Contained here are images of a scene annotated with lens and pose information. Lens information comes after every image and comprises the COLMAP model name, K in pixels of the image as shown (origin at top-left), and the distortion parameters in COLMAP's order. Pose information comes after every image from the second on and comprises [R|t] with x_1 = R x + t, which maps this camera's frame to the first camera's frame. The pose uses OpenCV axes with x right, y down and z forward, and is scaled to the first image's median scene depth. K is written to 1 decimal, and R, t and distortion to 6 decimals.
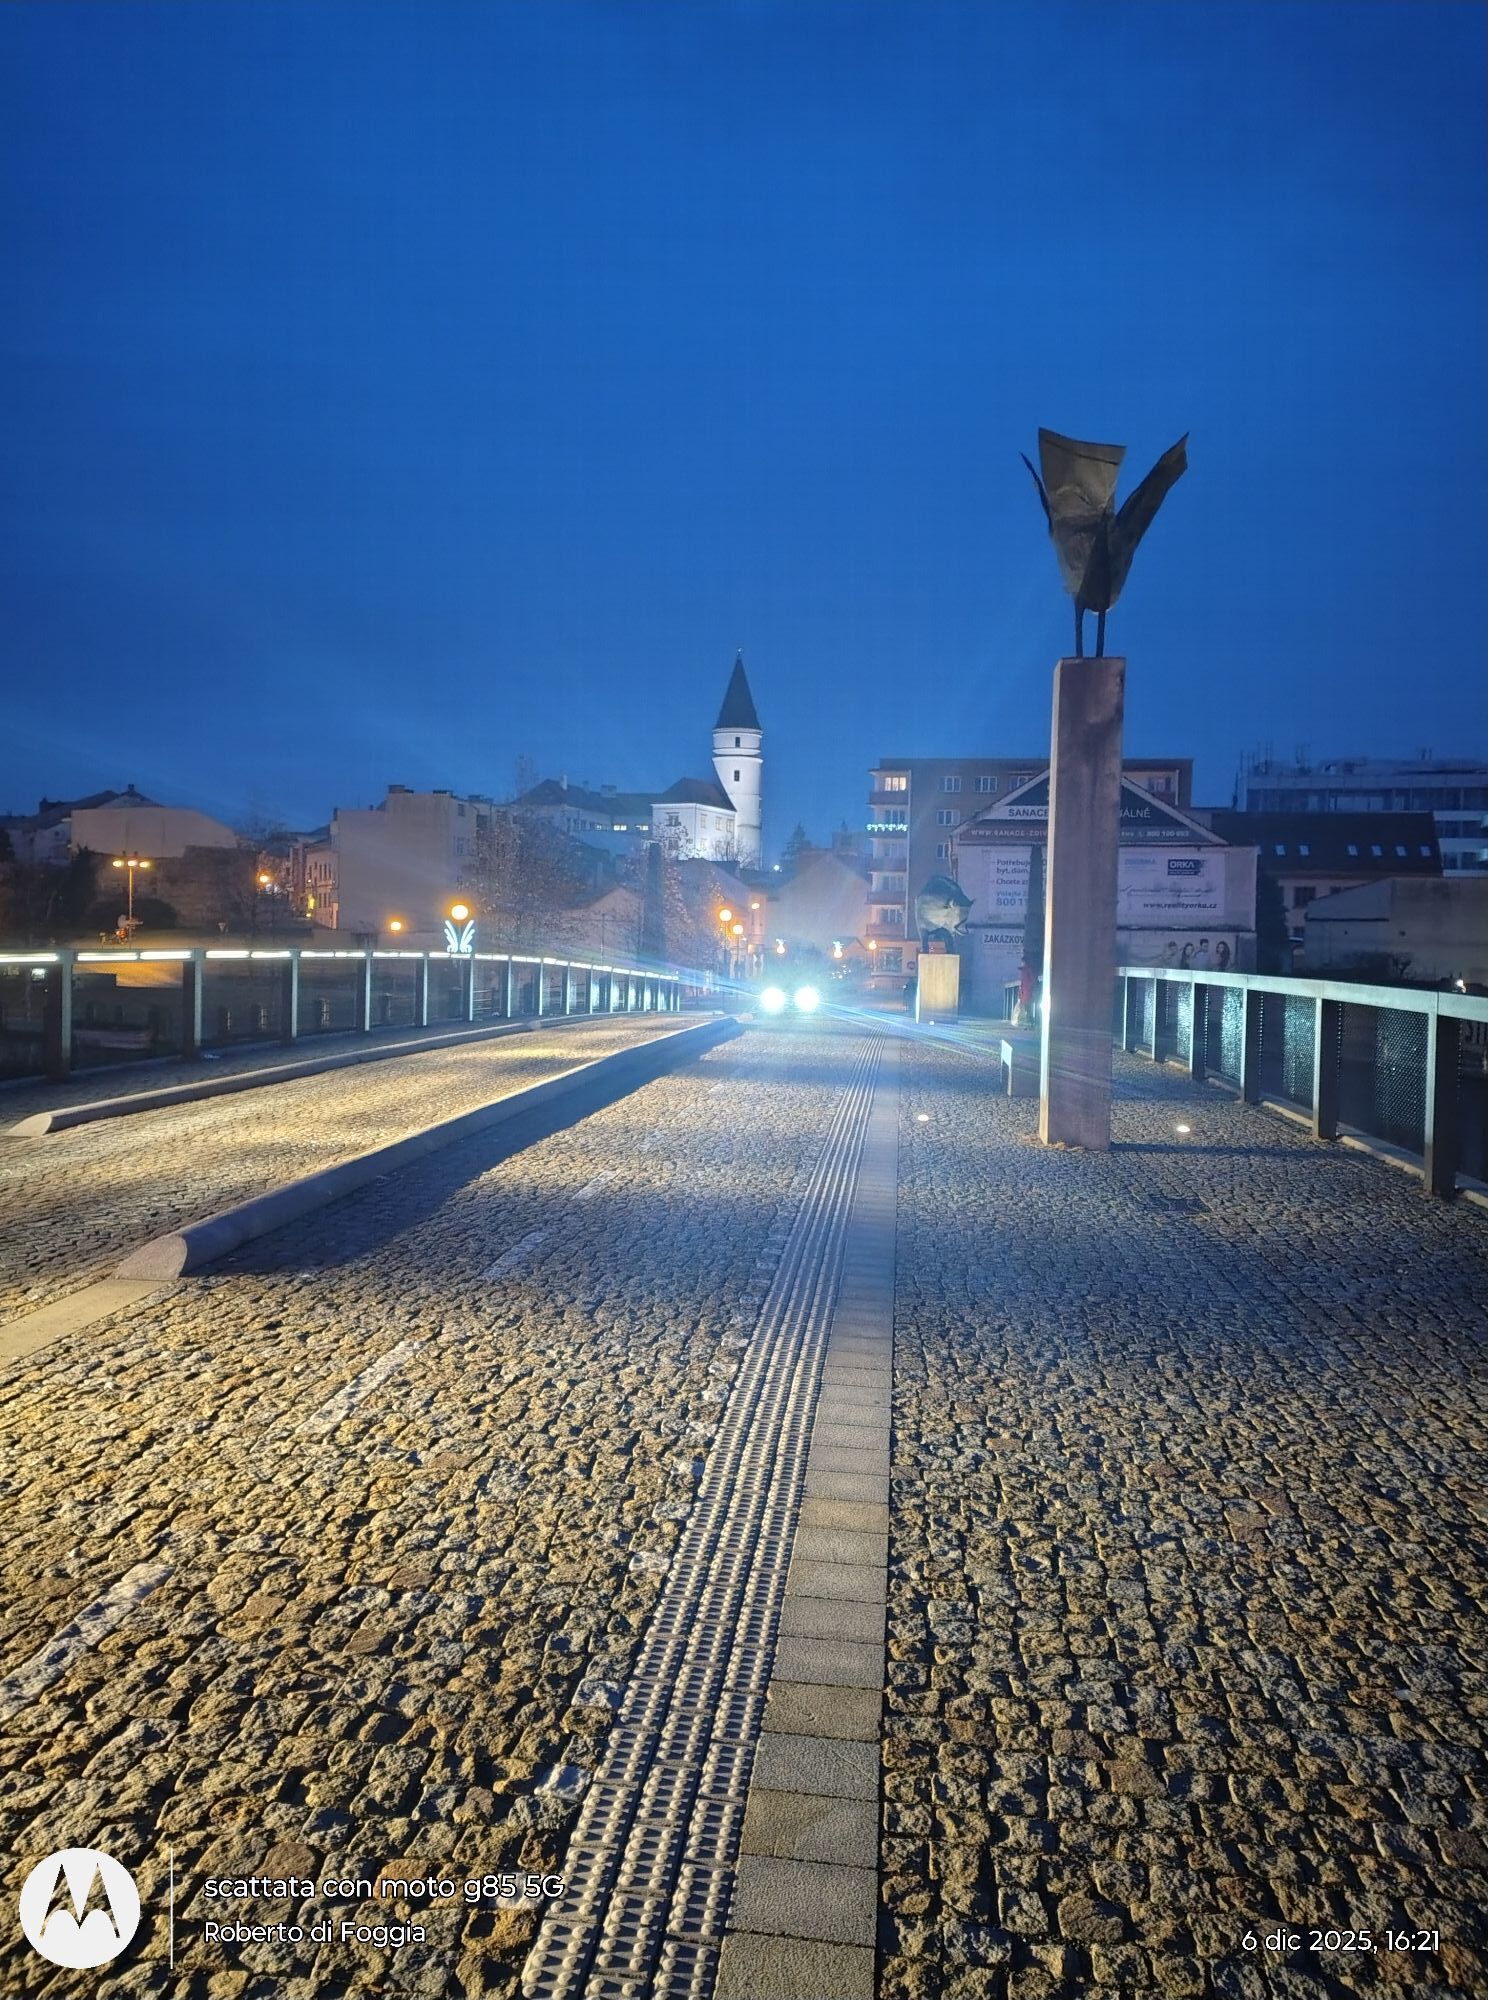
lens RADIAL K [[1510.8, 0, 744.1], [0, 1510.8, 990.0], [0, 0, 1]] dist [0.081557, -0.097791]
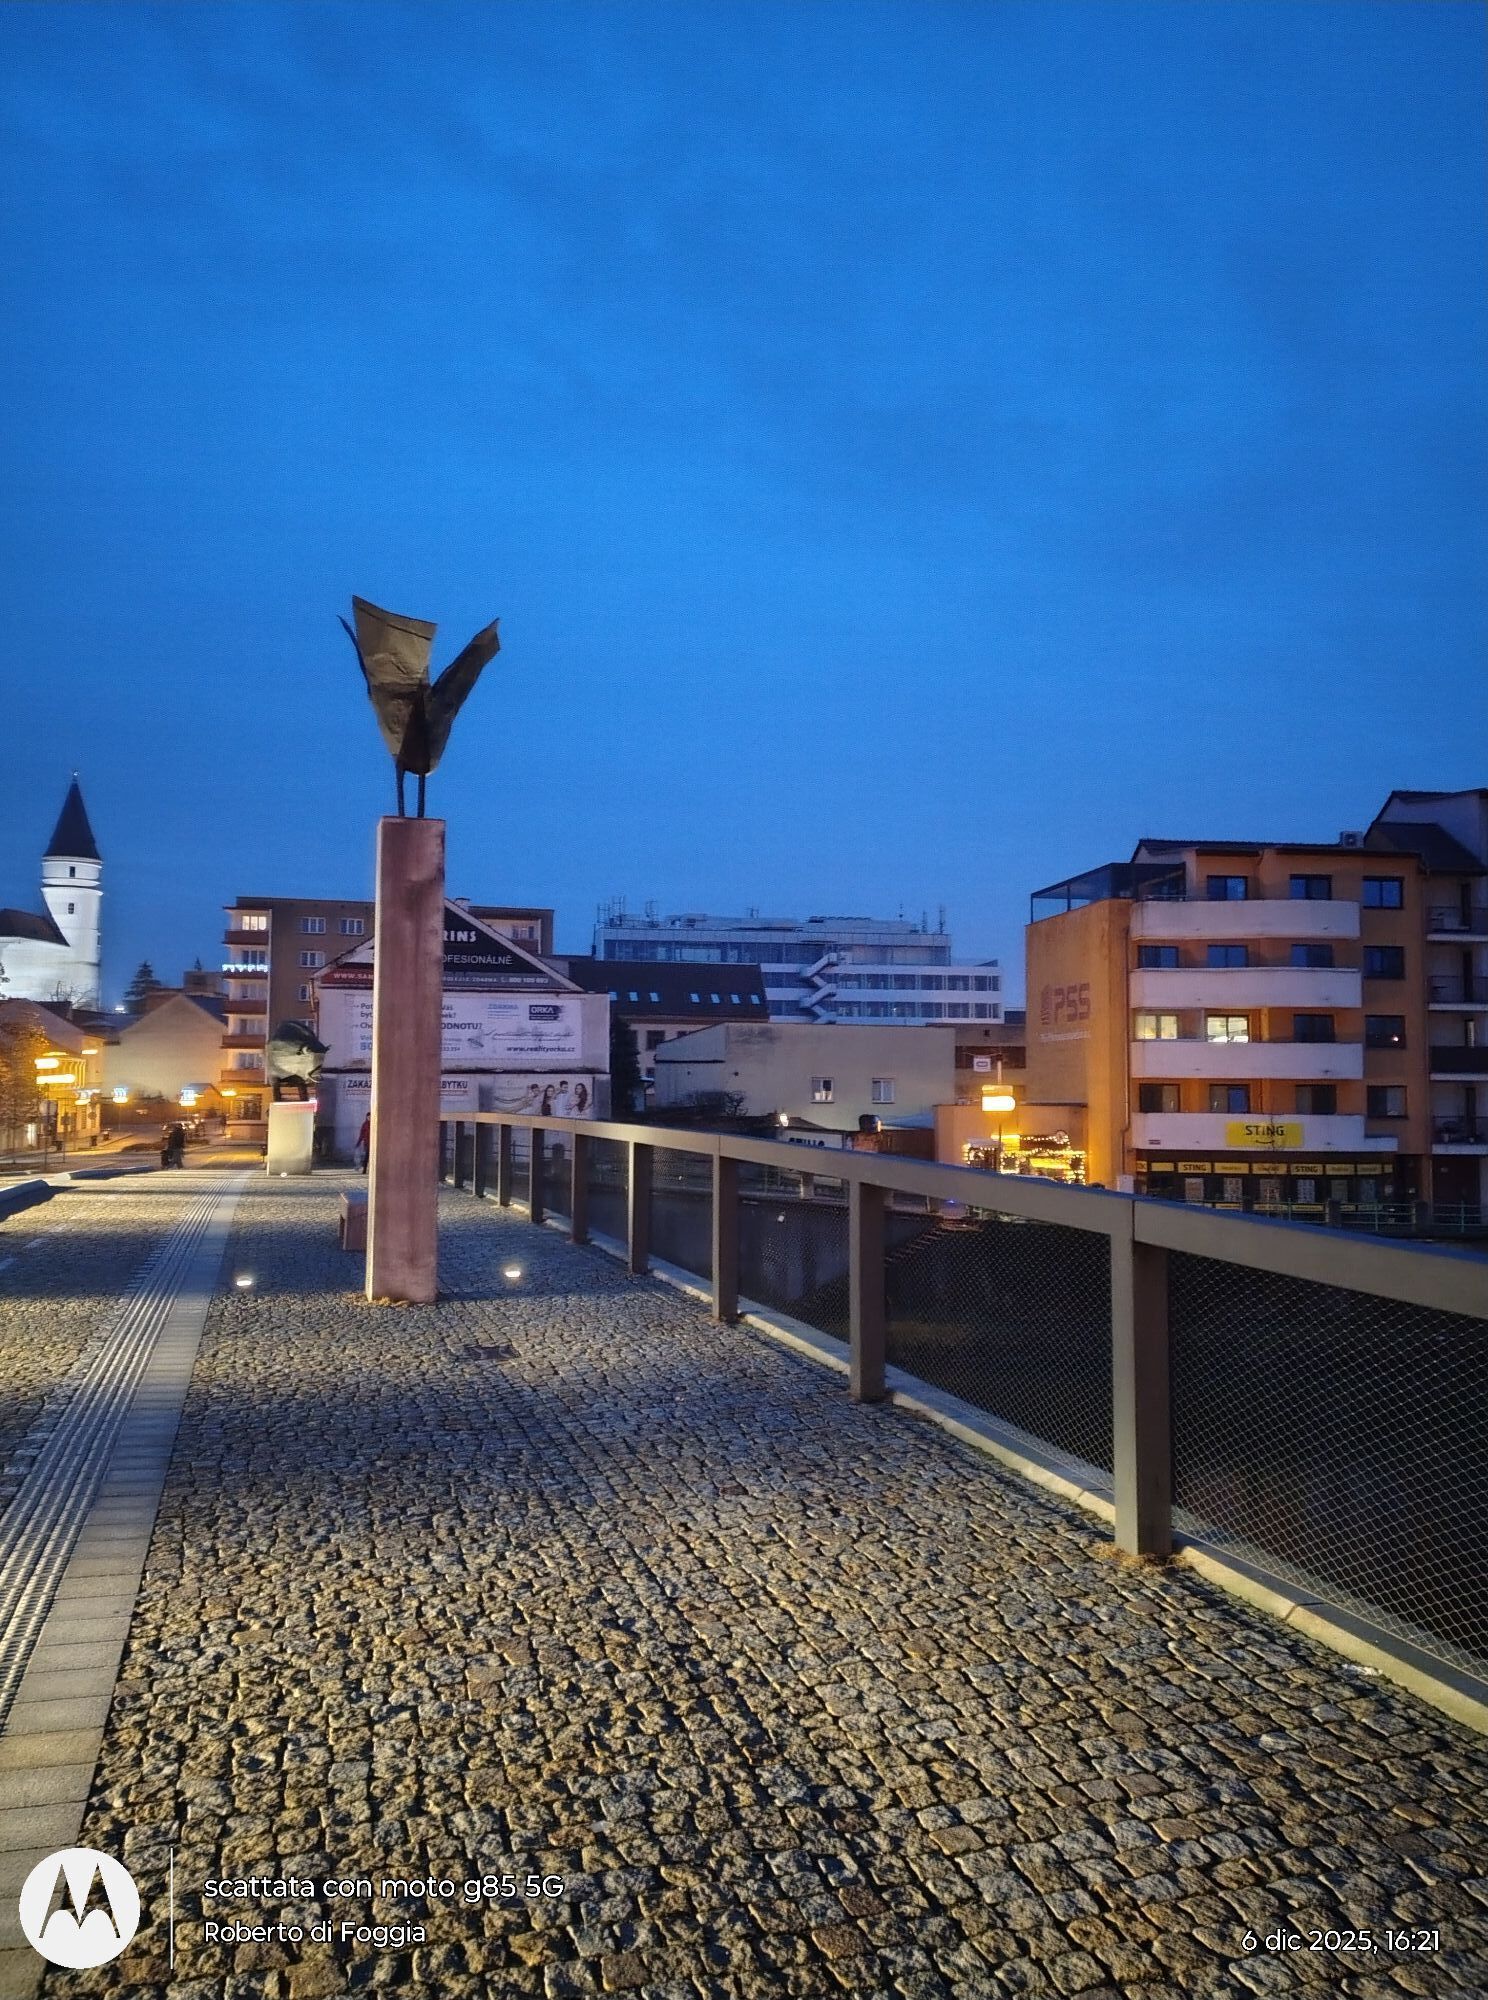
lens RADIAL K [[1510.8, 0, 748.1], [0, 1510.8, 980.5], [0, 0, 1]] dist [0.081557, -0.097791]
pose [[0.917012, 0.012866, 0.398652, 0.059165], [0.027104, 0.995159, -0.094464, -0.011101], [-0.397938, 0.097430, 0.912224, -0.037787]]
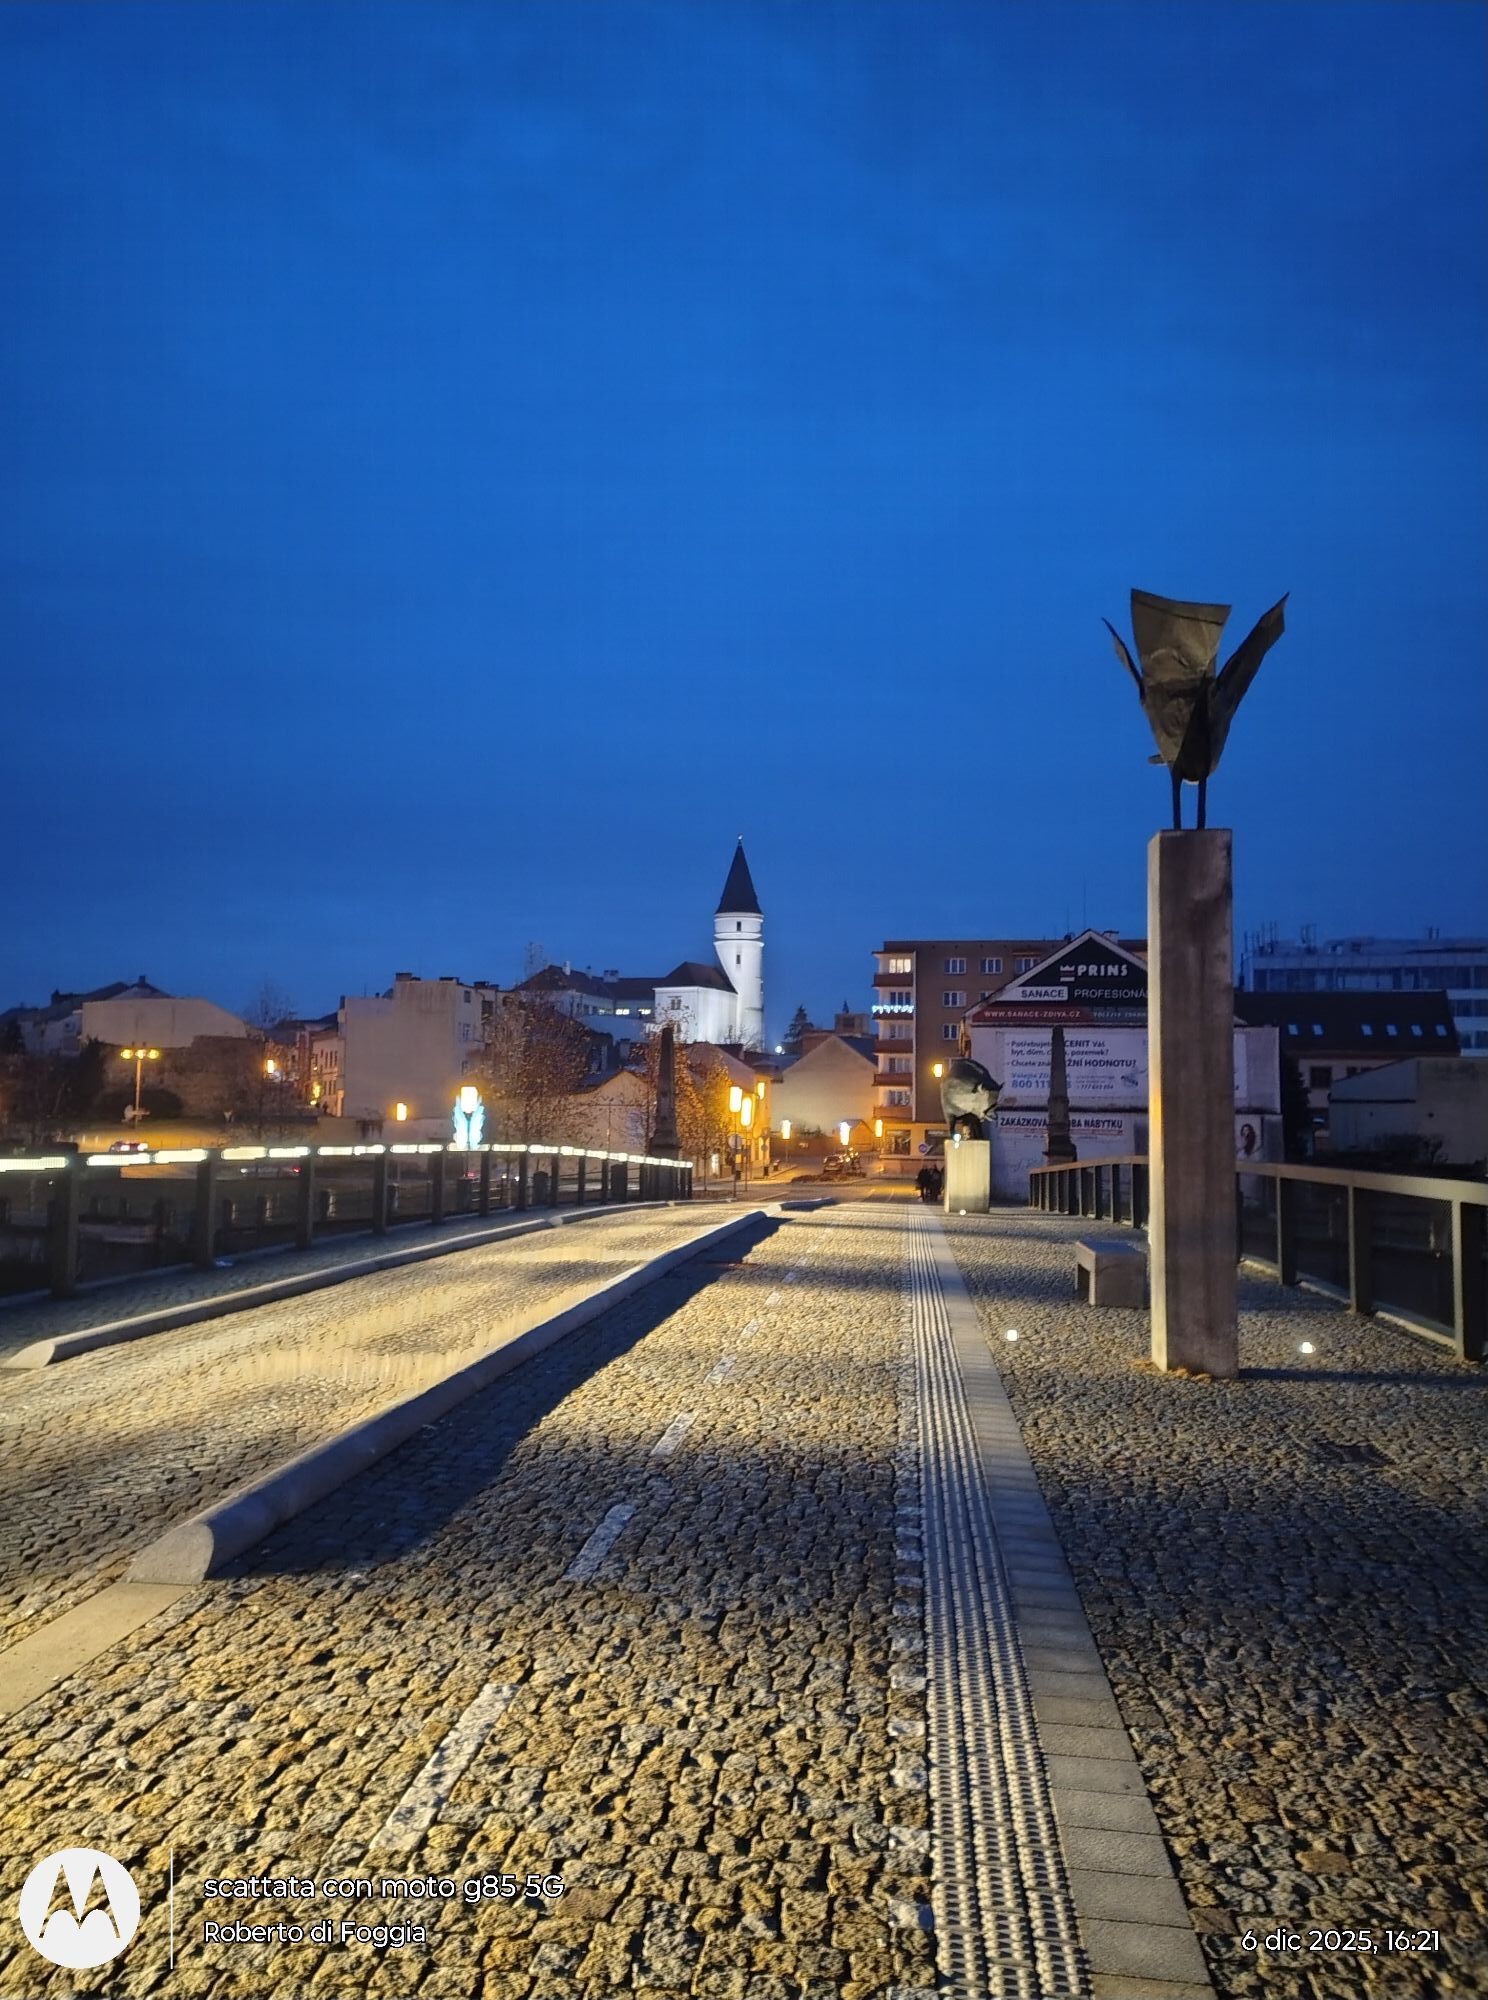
lens RADIAL K [[1510.8, 0, 703.3], [0, 1510.8, 1000.1], [0, 0, 1]] dist [0.081557, -0.097791]
pose [[0.999617, -0.009846, -0.025866, -0.092232], [0.006845, 0.993497, -0.113651, -0.028189], [0.026817, 0.113430, 0.993184, 0.186524]]
